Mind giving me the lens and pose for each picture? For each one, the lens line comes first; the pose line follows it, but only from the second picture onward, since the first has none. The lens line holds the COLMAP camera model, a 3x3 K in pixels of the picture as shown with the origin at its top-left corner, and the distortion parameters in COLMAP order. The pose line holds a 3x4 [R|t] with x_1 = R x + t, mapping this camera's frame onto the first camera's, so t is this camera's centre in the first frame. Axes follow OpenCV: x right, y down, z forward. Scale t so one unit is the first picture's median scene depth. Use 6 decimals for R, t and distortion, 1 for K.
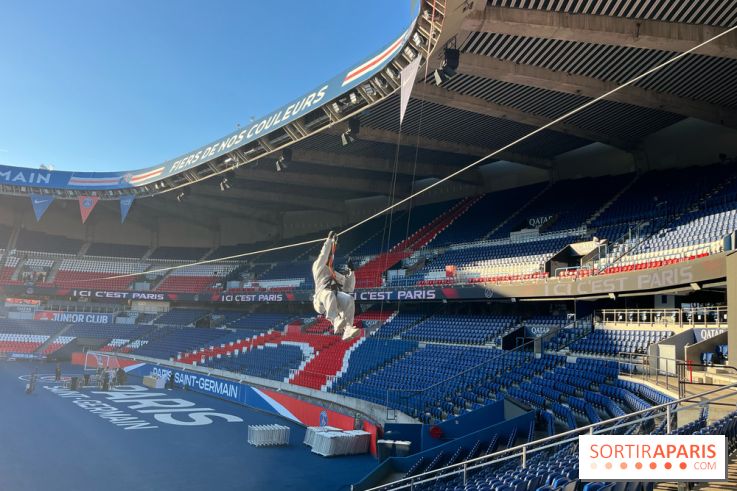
lens RADIAL K [[573.6, 0, 371.2], [0, 573.6, 245.9], [0, 0, 1]] dist [0.061355, -0.066112]
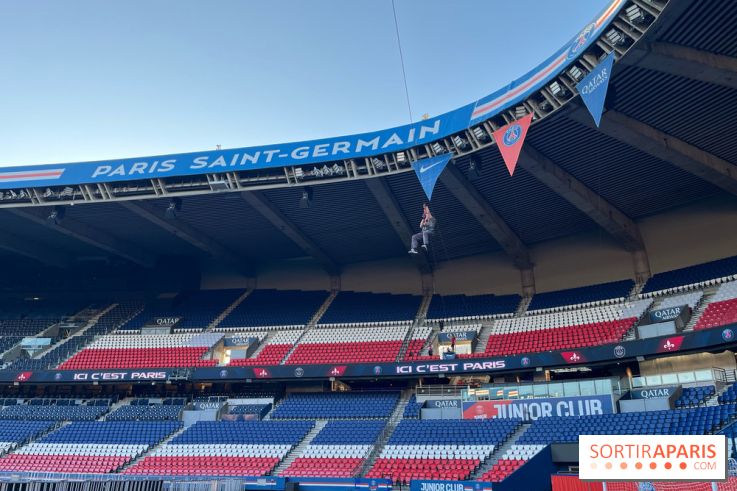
lens RADIAL K [[573.6, 0, 371.2], [0, 573.6, 245.9], [0, 0, 1]] dist [0.061355, -0.066112]
pose [[0.753689, -0.275776, -0.596574, -0.317984], [0.113160, 0.948603, -0.295545, 0.133190], [0.647416, 0.155241, 0.746158, 0.586897]]
